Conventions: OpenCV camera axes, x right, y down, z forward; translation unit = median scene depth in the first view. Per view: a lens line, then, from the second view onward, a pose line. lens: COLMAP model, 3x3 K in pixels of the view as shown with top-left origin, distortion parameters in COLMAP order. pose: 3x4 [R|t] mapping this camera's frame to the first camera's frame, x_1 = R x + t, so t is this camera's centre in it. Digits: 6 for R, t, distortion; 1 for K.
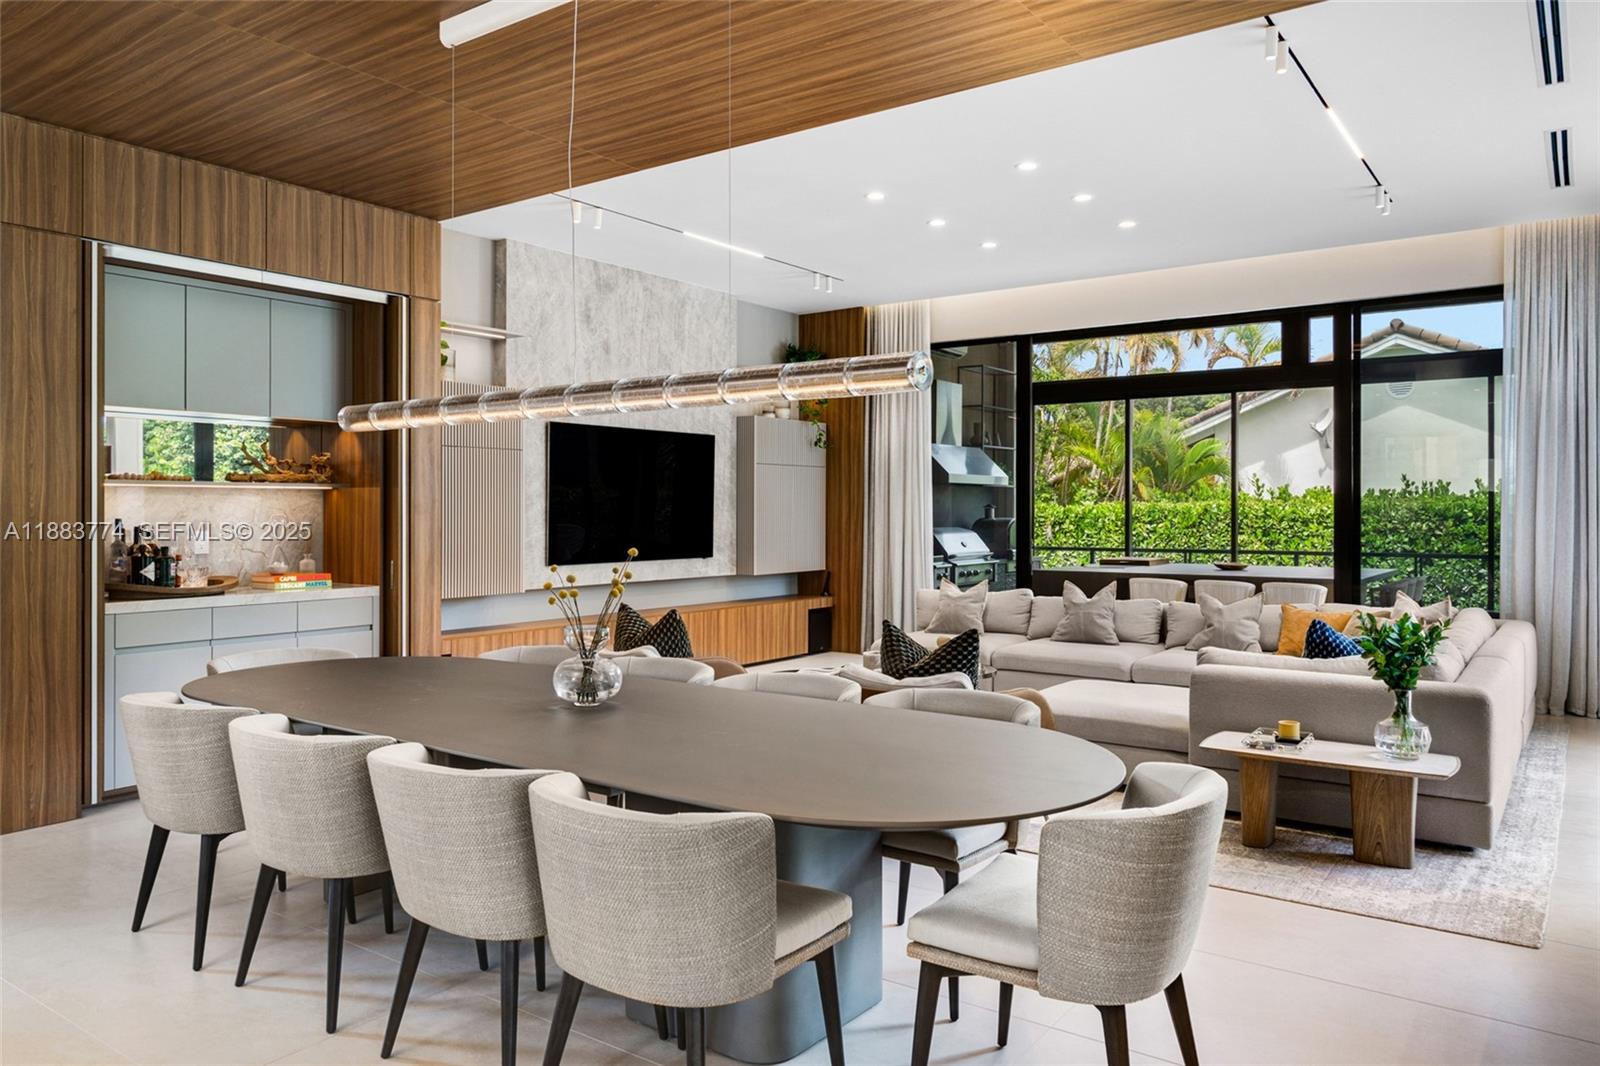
lens RADIAL K [[1083.8, 0, 800.0], [0, 1083.8, 533.0], [0, 0, 1]] dist [-0.000431, -0.001530]
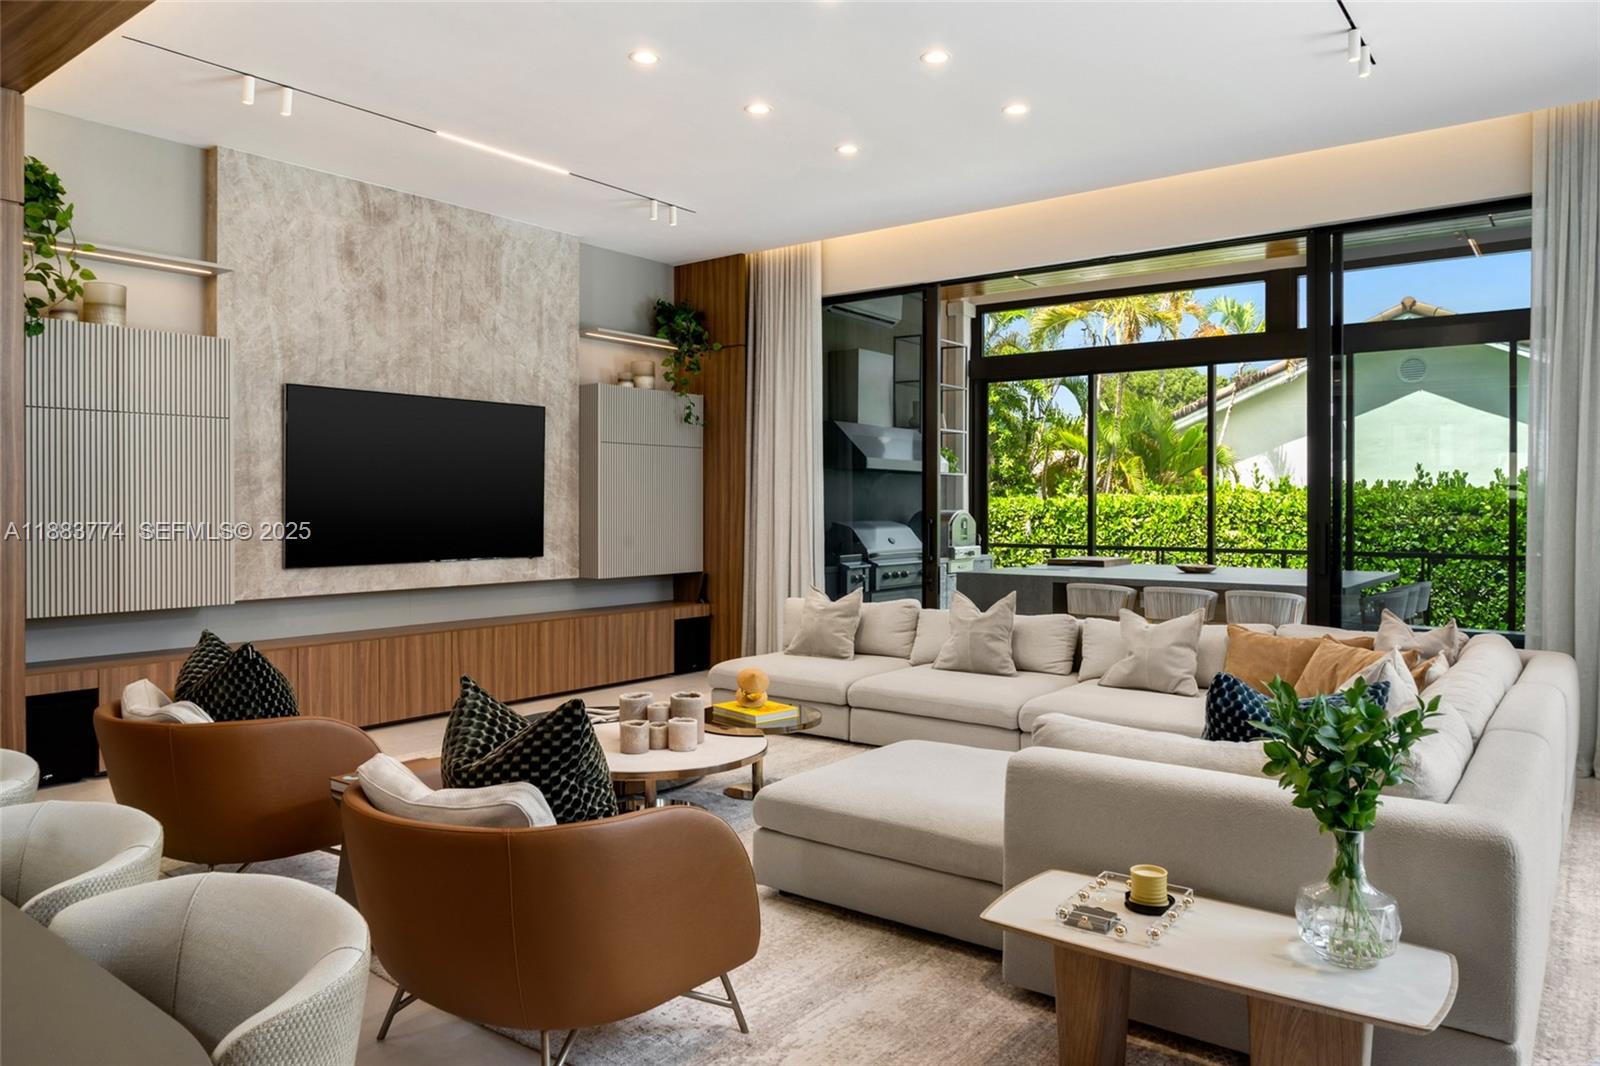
lens RADIAL K [[1055.5, 0, 800.0], [0, 1055.5, 533.0], [0, 0, 1]] dist [-0.020497, 0.004016]
pose [[0.999598, 0.001689, -0.028318, 0.133604], [-0.001550, 0.999987, 0.004914, 0.000152], [0.028326, -0.004868, 0.999587, 0.213206]]
